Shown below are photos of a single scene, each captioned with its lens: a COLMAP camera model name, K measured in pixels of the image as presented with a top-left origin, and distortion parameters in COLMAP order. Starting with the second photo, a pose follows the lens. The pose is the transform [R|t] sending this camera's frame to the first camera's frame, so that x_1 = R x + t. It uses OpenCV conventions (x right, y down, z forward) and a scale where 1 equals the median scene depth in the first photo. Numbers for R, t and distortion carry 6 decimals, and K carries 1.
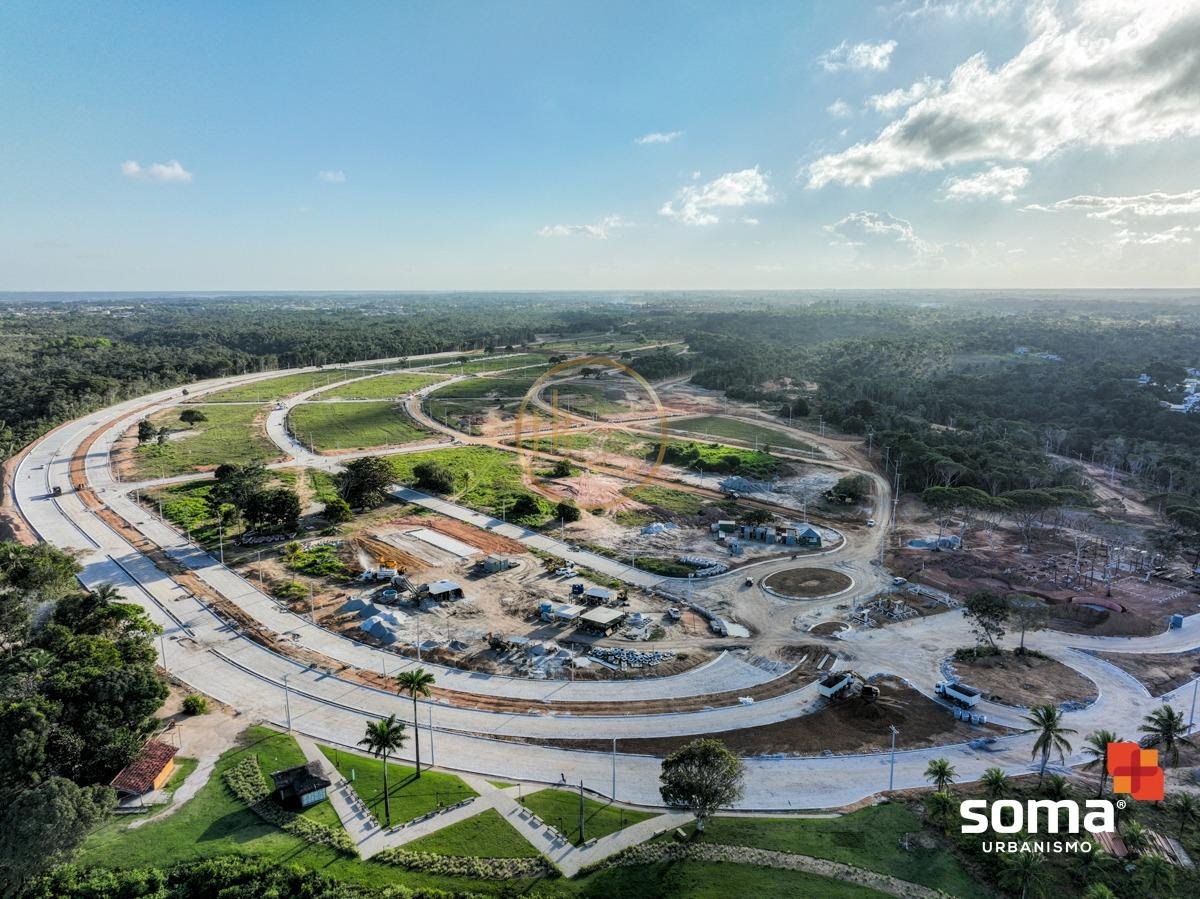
lens RADIAL K [[844.7, 0, 600.0], [0, 844.7, 449.5], [0, 0, 1]] dist [-0.005445, 0.026445]
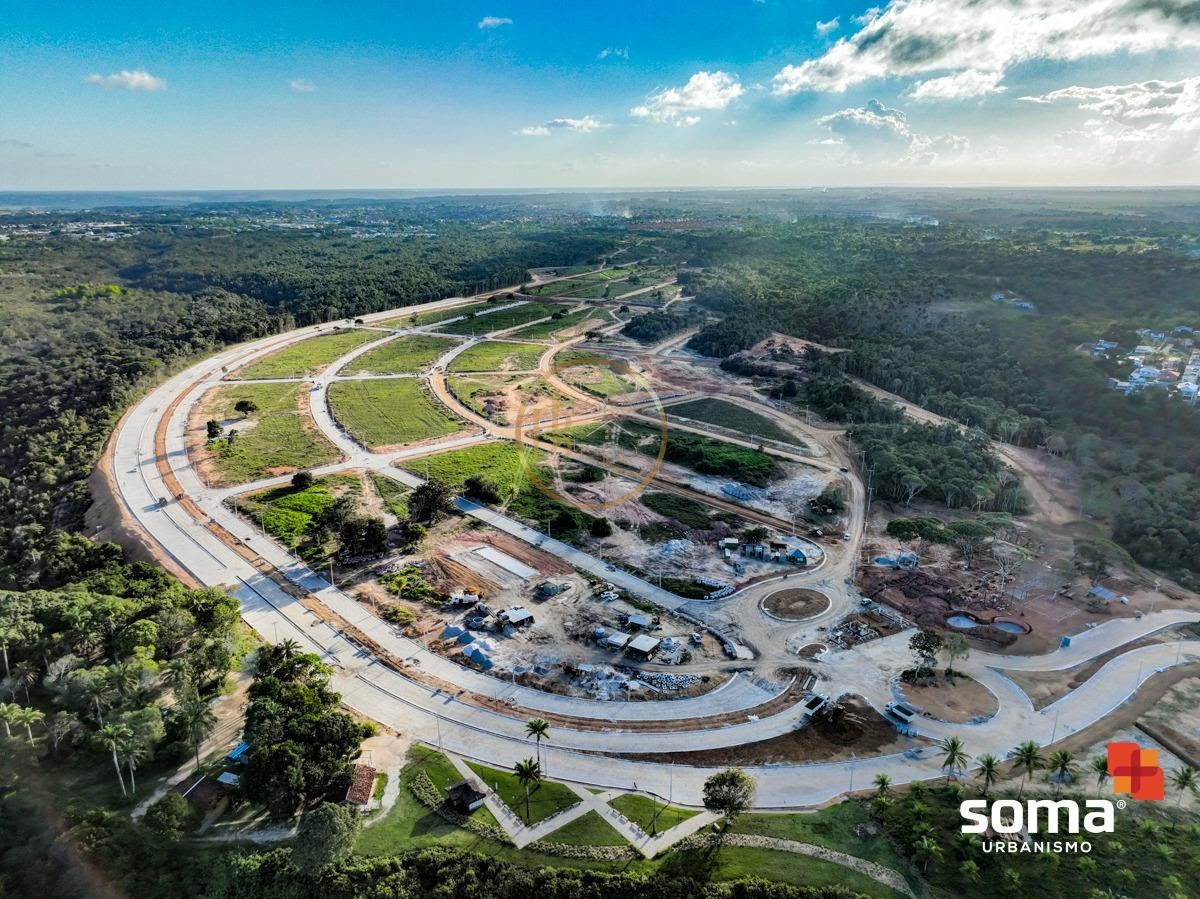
lens RADIAL K [[844.7, 0, 600.0], [0, 844.7, 449.5], [0, 0, 1]] dist [-0.005445, 0.026445]
pose [[0.999794, -0.008741, 0.018305, -0.082916], [0.006563, 0.993244, 0.115863, -0.246333], [-0.019194, -0.115719, 0.993097, -0.275857]]
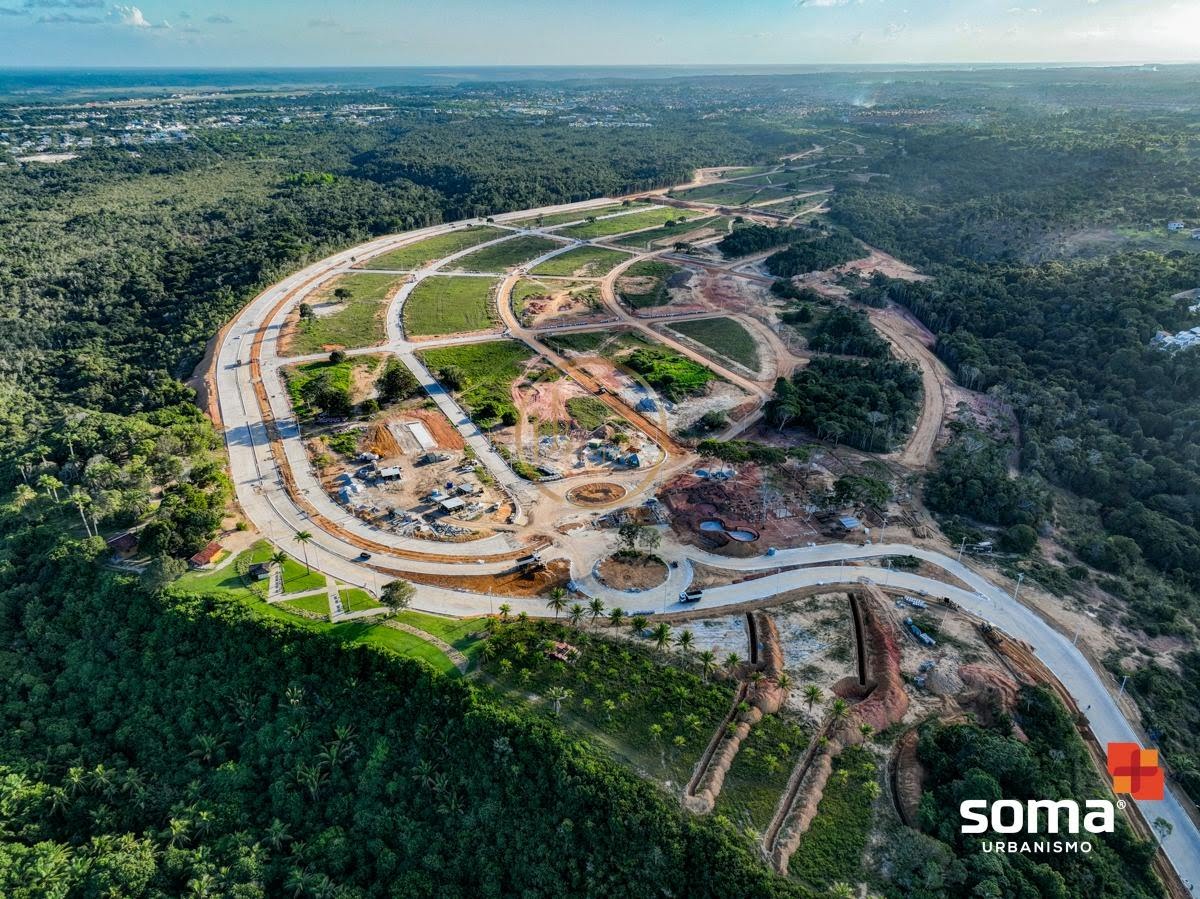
lens RADIAL K [[844.7, 0, 600.0], [0, 844.7, 449.5], [0, 0, 1]] dist [-0.005445, 0.026445]
pose [[0.960086, 0.116661, -0.254216, 0.704389], [-0.051719, 0.967238, 0.248546, -0.358653], [0.274883, -0.225478, 0.934665, -0.553737]]
